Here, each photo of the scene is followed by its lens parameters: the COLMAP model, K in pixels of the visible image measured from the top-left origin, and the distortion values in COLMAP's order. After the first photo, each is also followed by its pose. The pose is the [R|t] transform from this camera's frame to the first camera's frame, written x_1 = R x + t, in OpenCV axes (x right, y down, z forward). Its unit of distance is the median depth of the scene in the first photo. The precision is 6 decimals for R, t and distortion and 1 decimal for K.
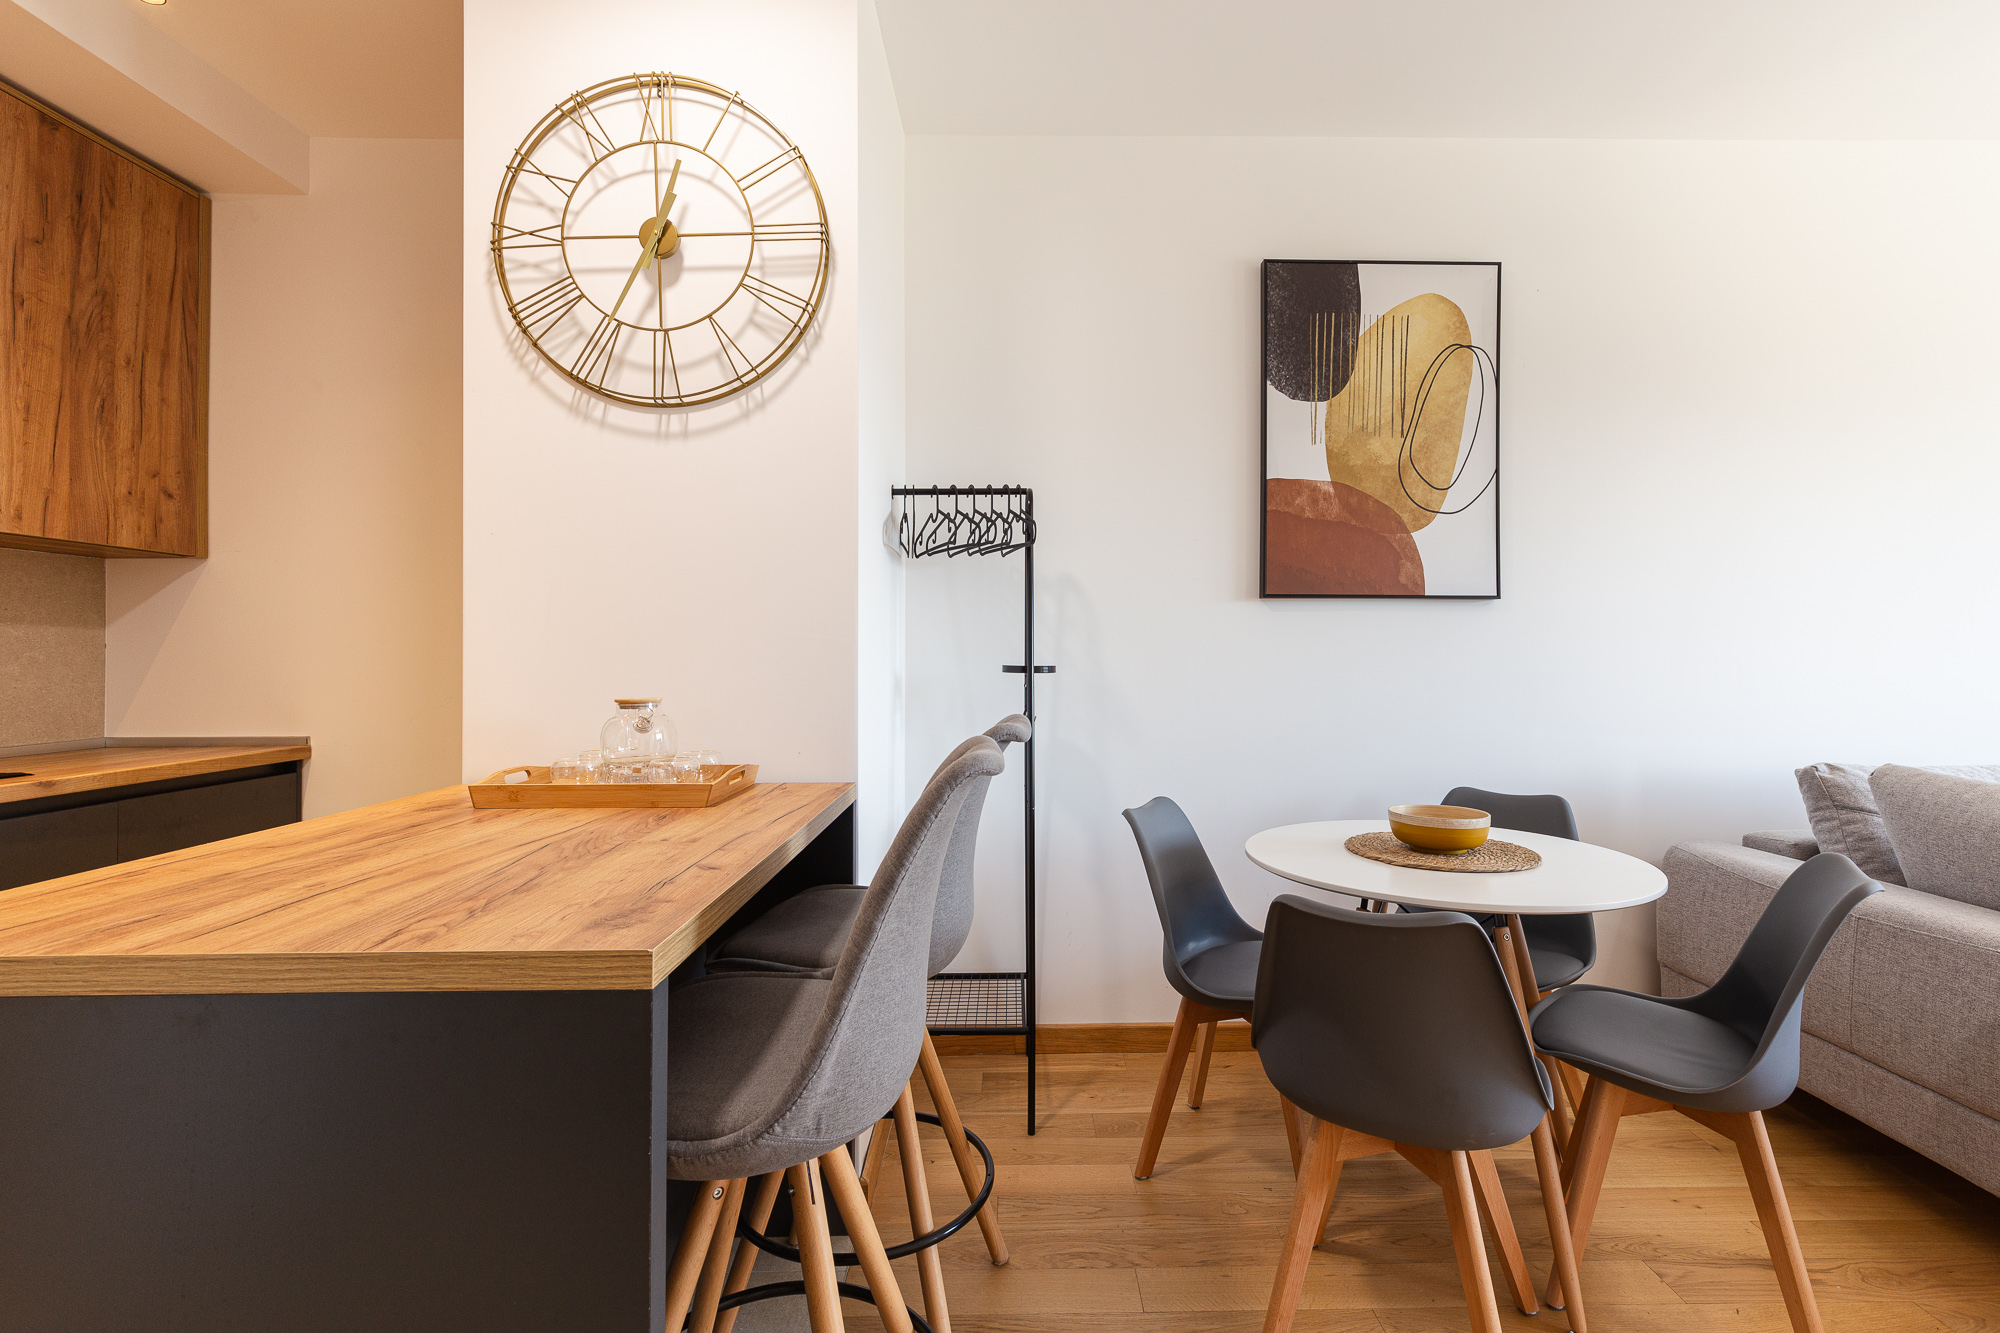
lens RADIAL K [[901.5, 0, 1025.1], [0, 901.5, 647.8], [0, 0, 1]] dist [0.003928, -0.000274]
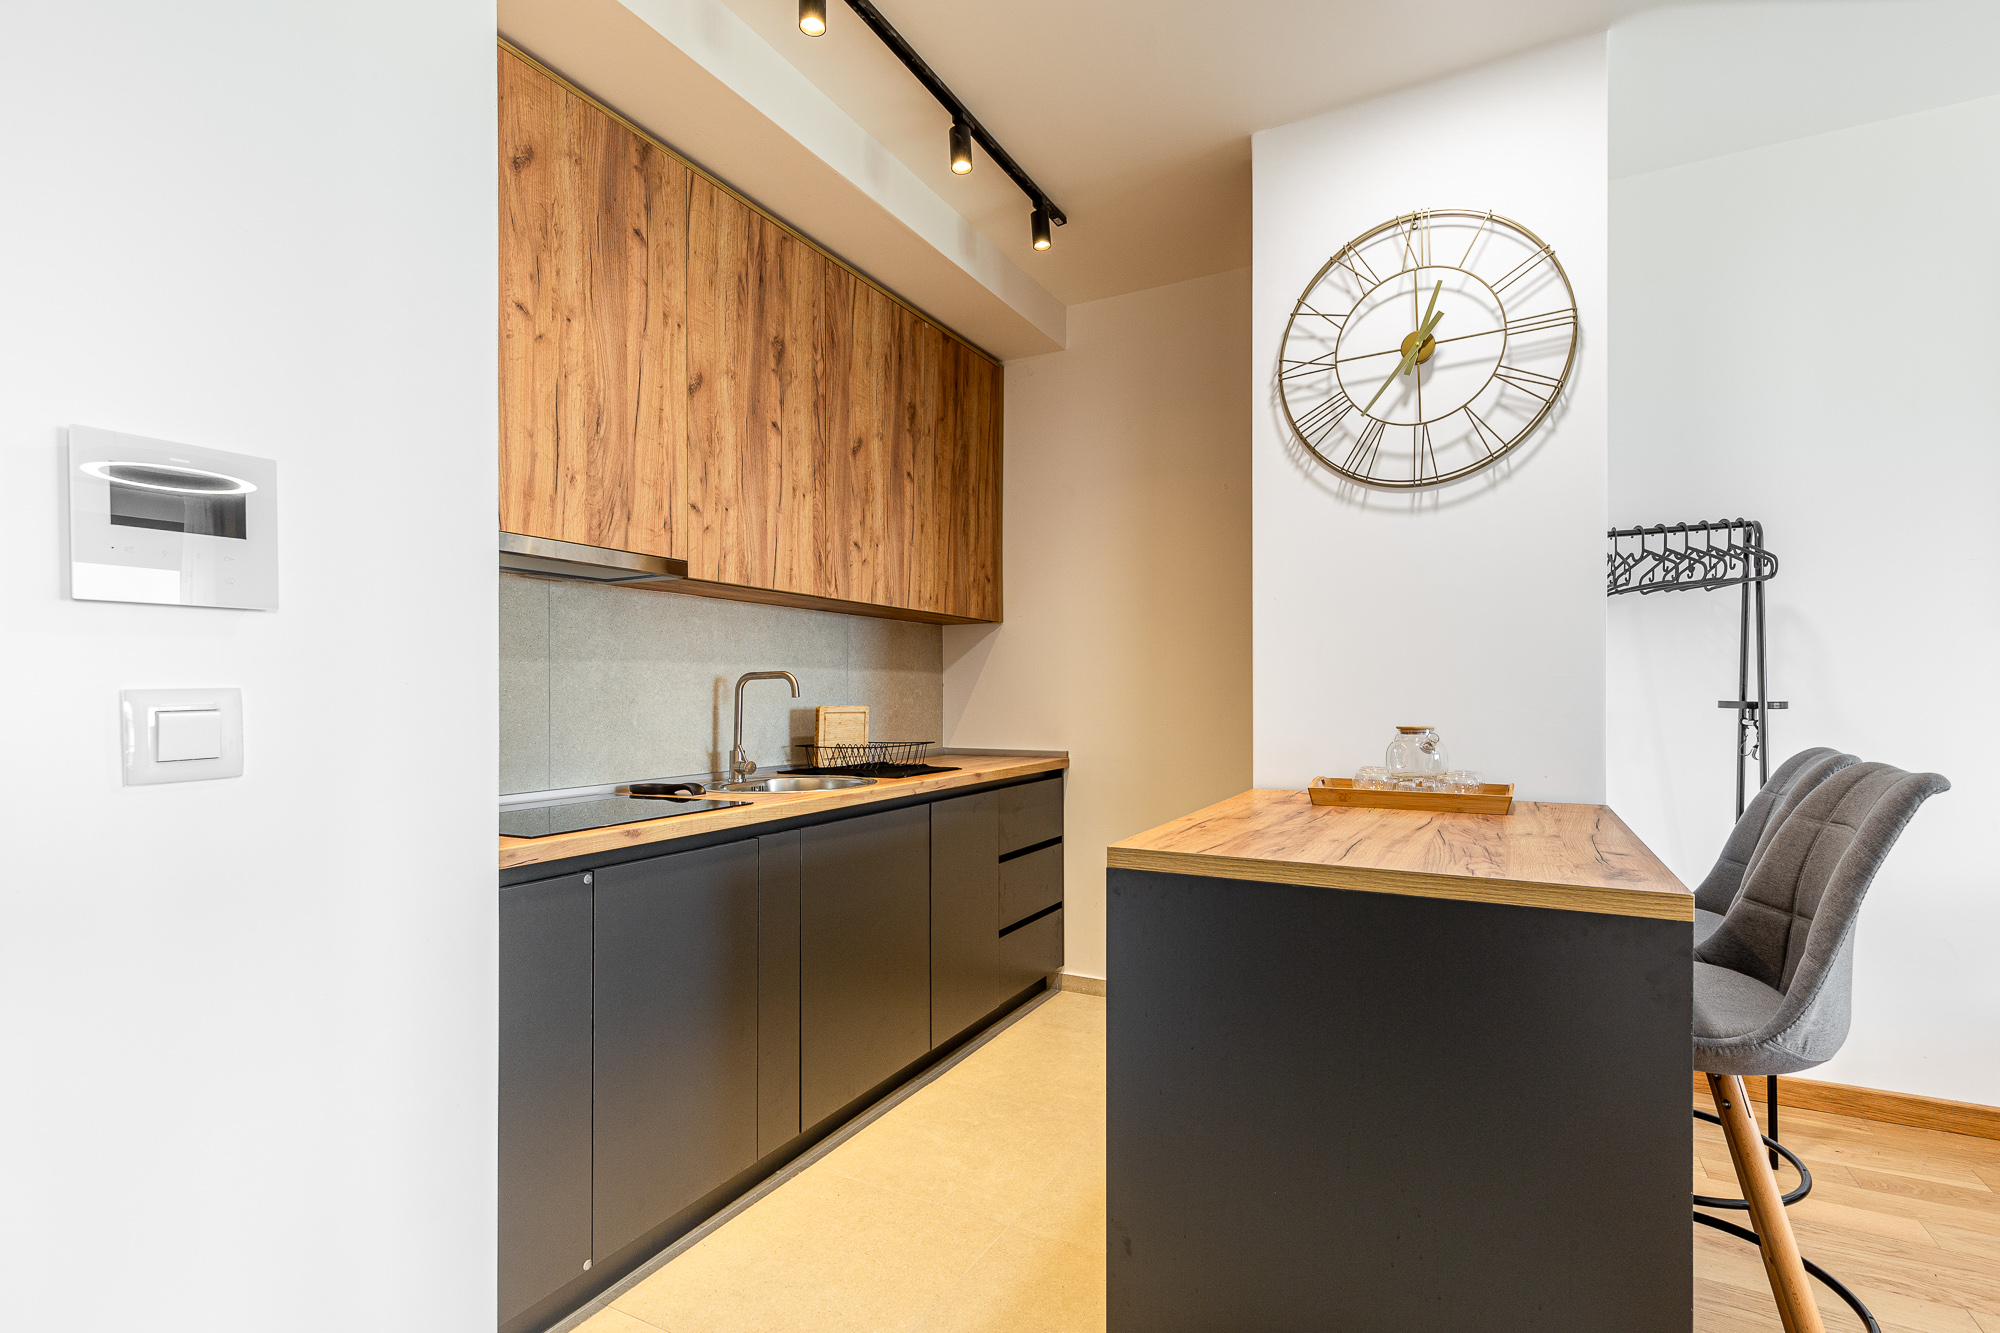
lens RADIAL K [[923.5, 0, 1013.1], [0, 923.5, 691.9], [0, 0, 1]] dist [0.015118, -0.009893]
pose [[0.875175, -0.000188, -0.483807, -0.217408], [0.004581, 0.999958, 0.007899, -0.002743], [0.483785, -0.009129, 0.875139, -0.279493]]
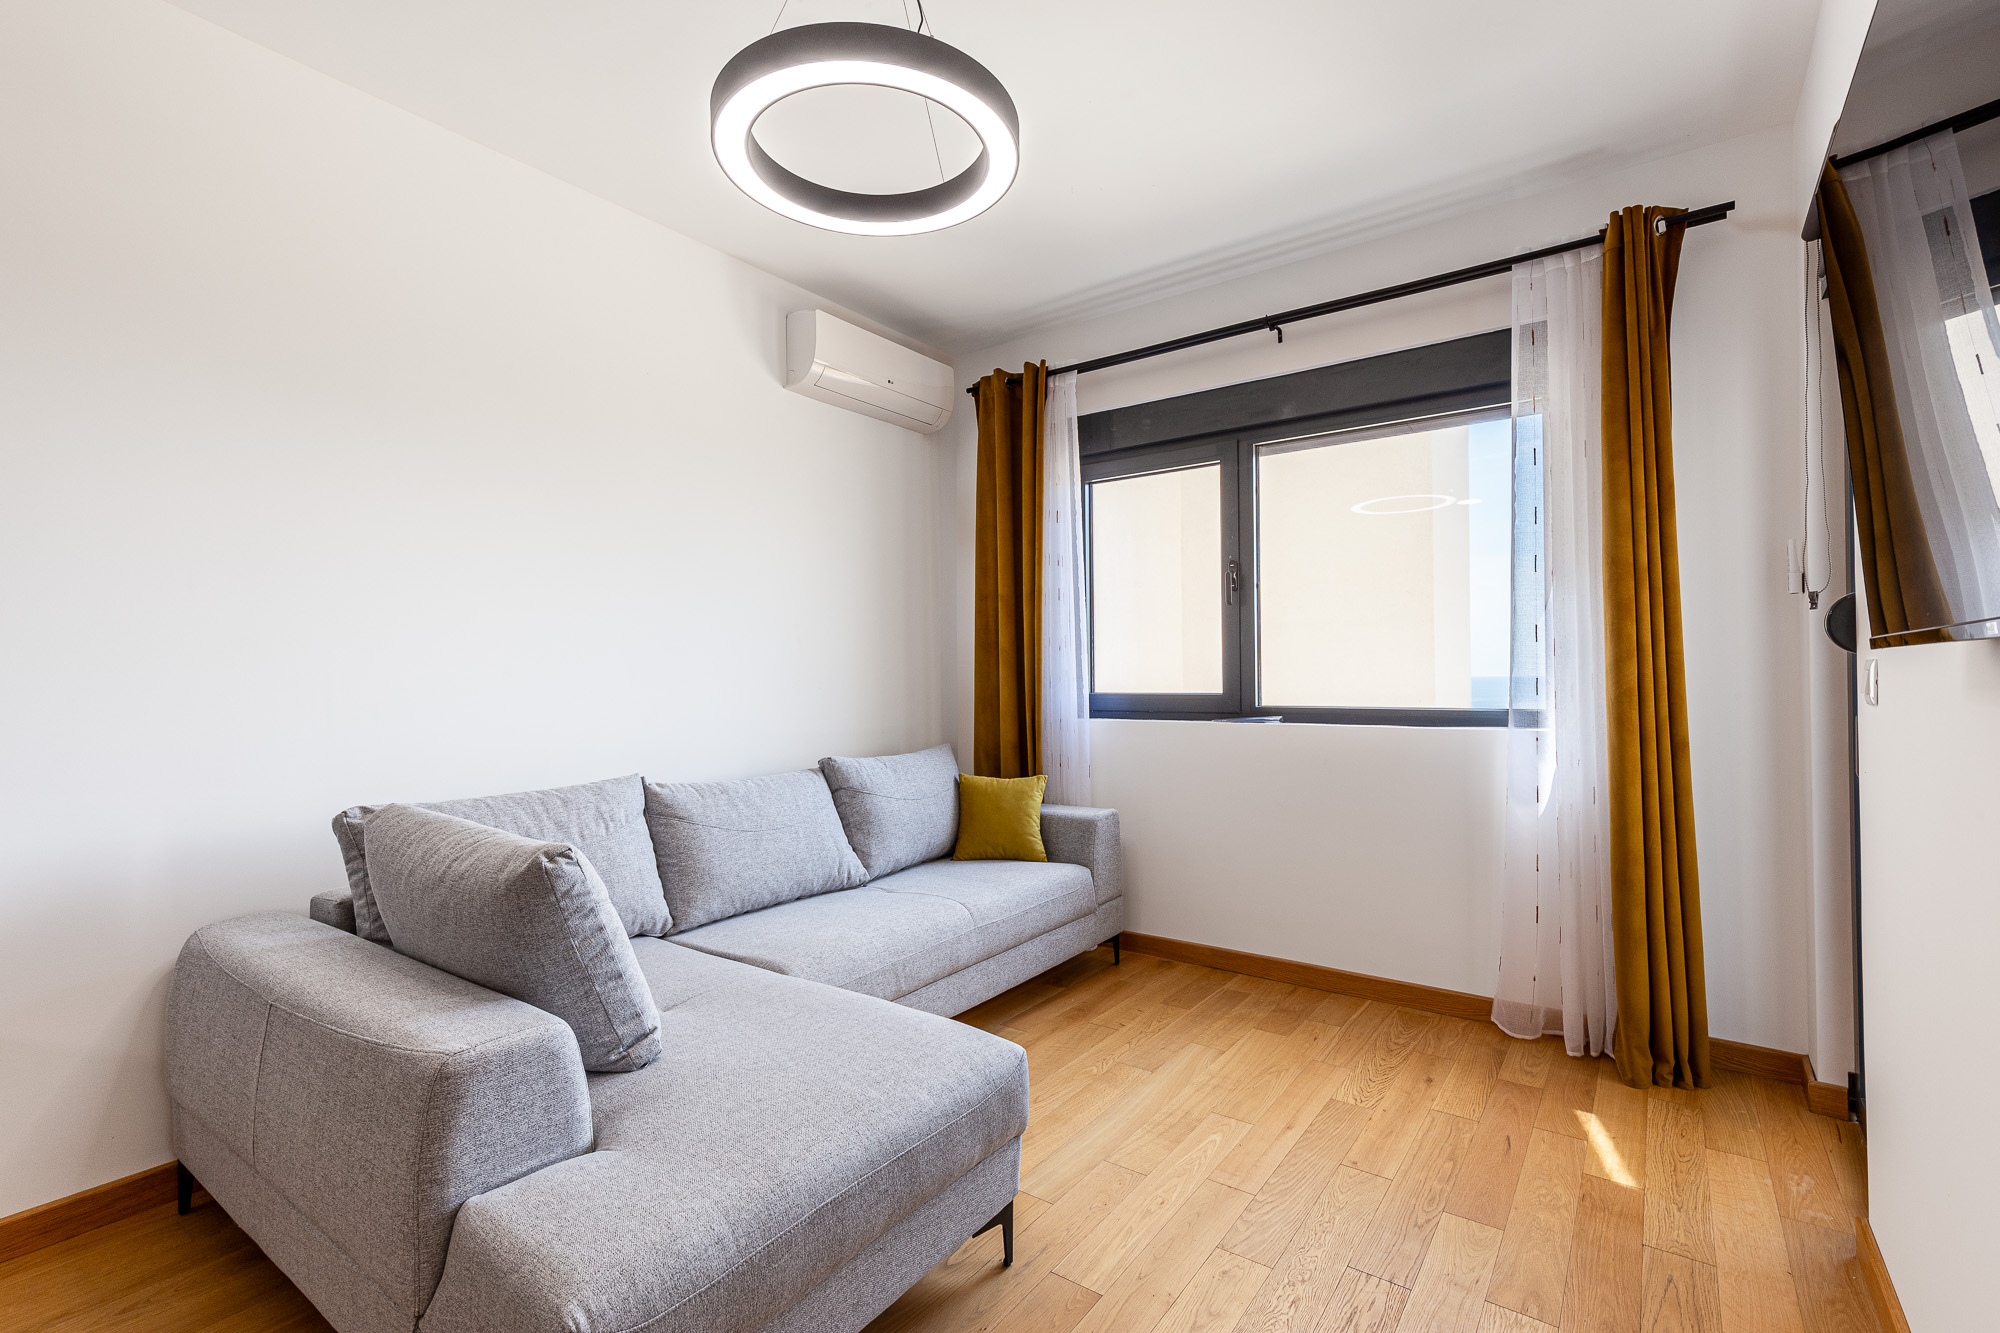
lens RADIAL K [[901.0, 0, 1011.2], [0, 901.0, 667.6], [0, 0, 1]] dist [0.006051, -0.000362]
pose [[0.595506, 0.004791, 0.803336, 0.563451], [0.001919, 0.999971, -0.007387, 0.001289], [-0.803348, 0.005940, 0.595480, -0.021503]]
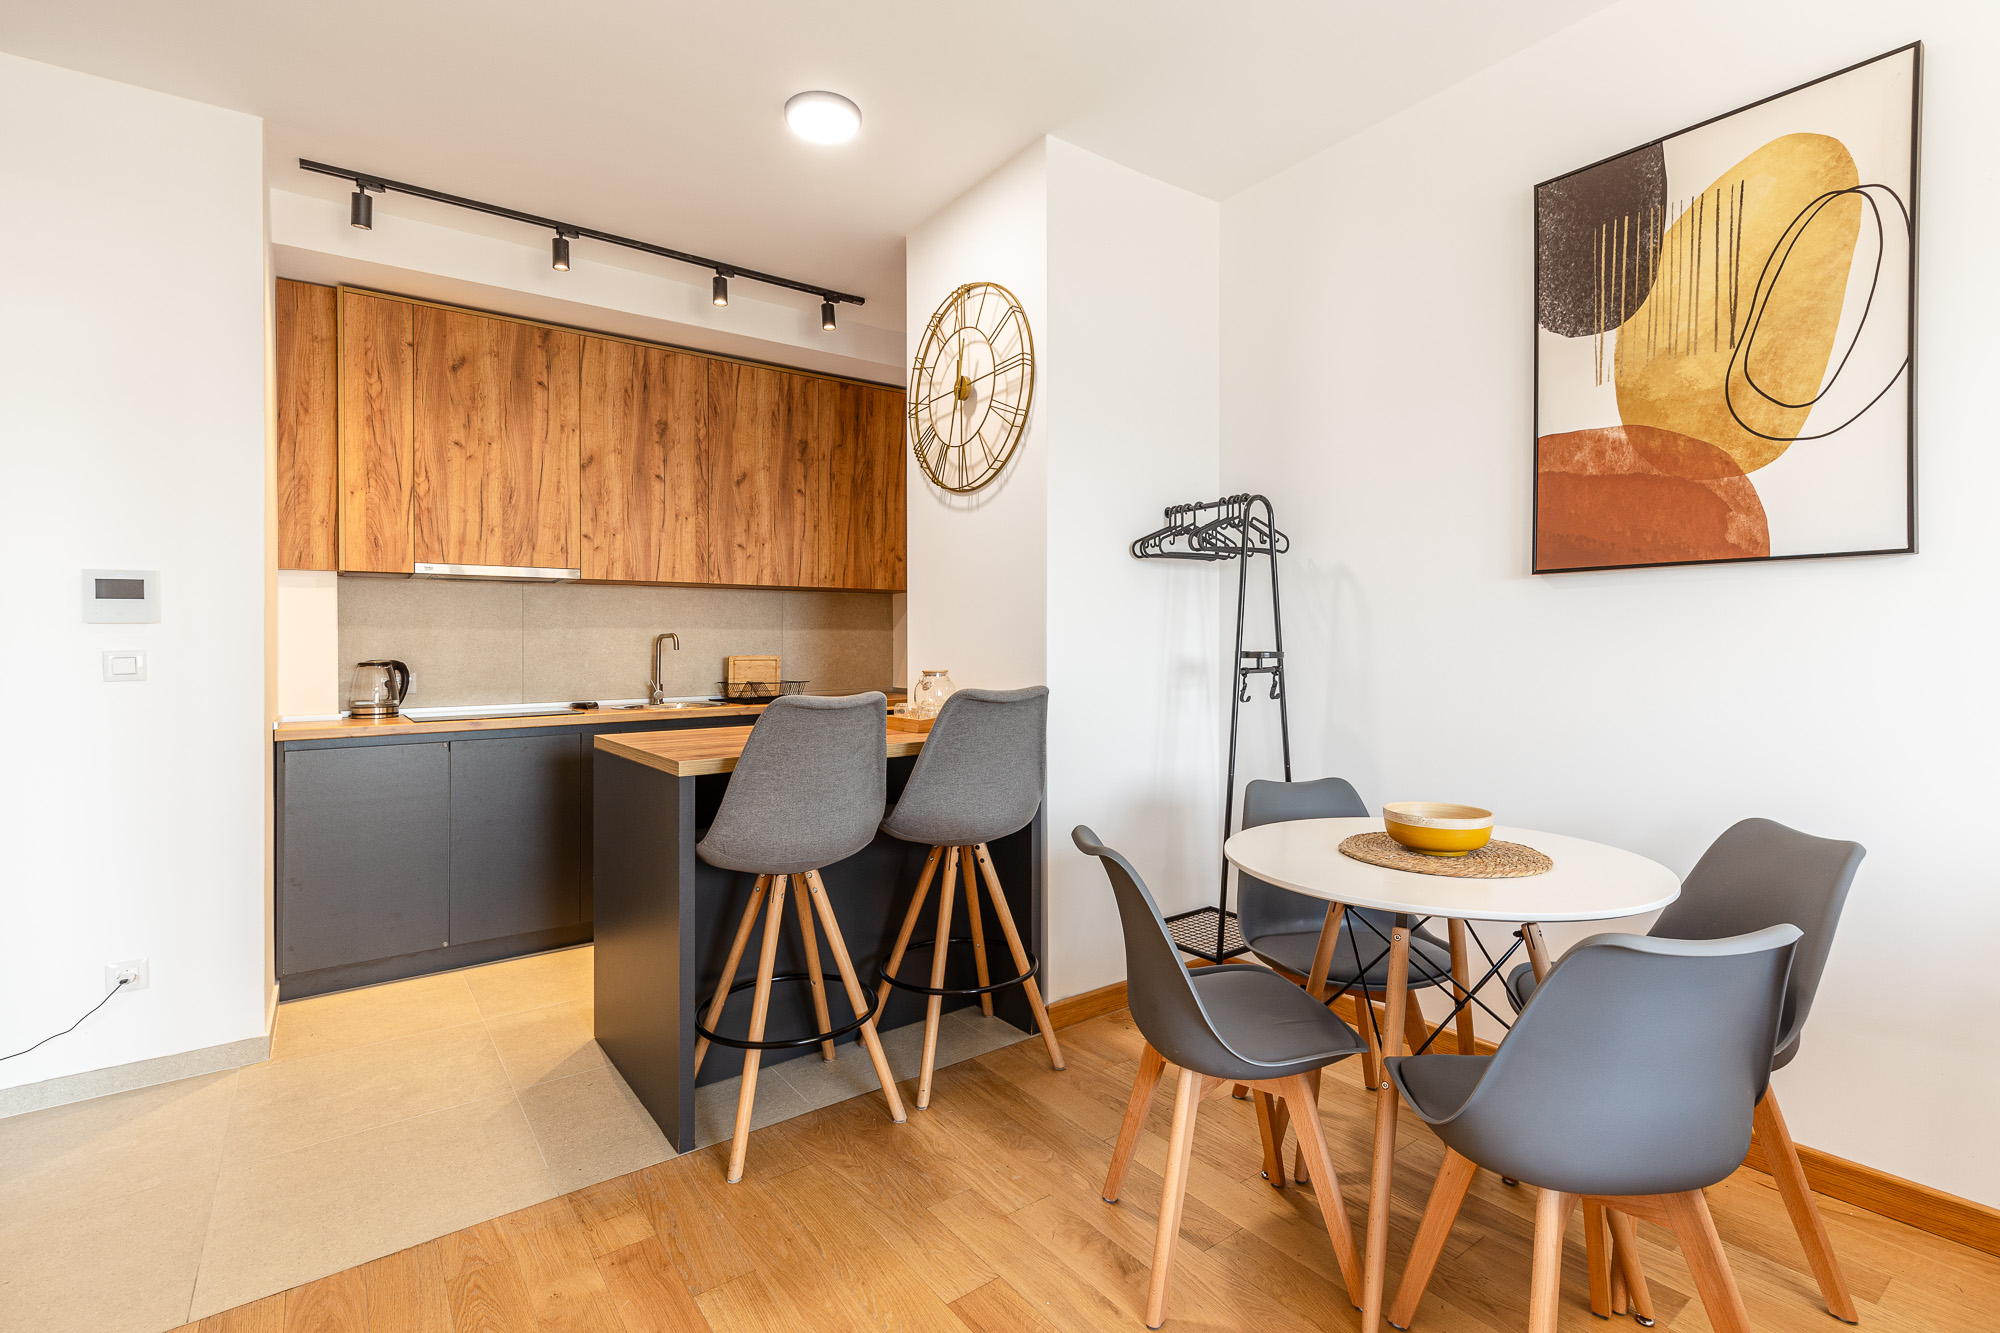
lens RADIAL K [[912.6, 0, 1011.9], [0, 912.6, 642.6], [0, 0, 1]] dist [0.001206, -0.000857]
pose [[0.587923, -0.005174, -0.808900, 0.765559], [0.014389, 0.999888, 0.004062, -0.000264], [0.808789, -0.014028, 0.587932, 0.076341]]
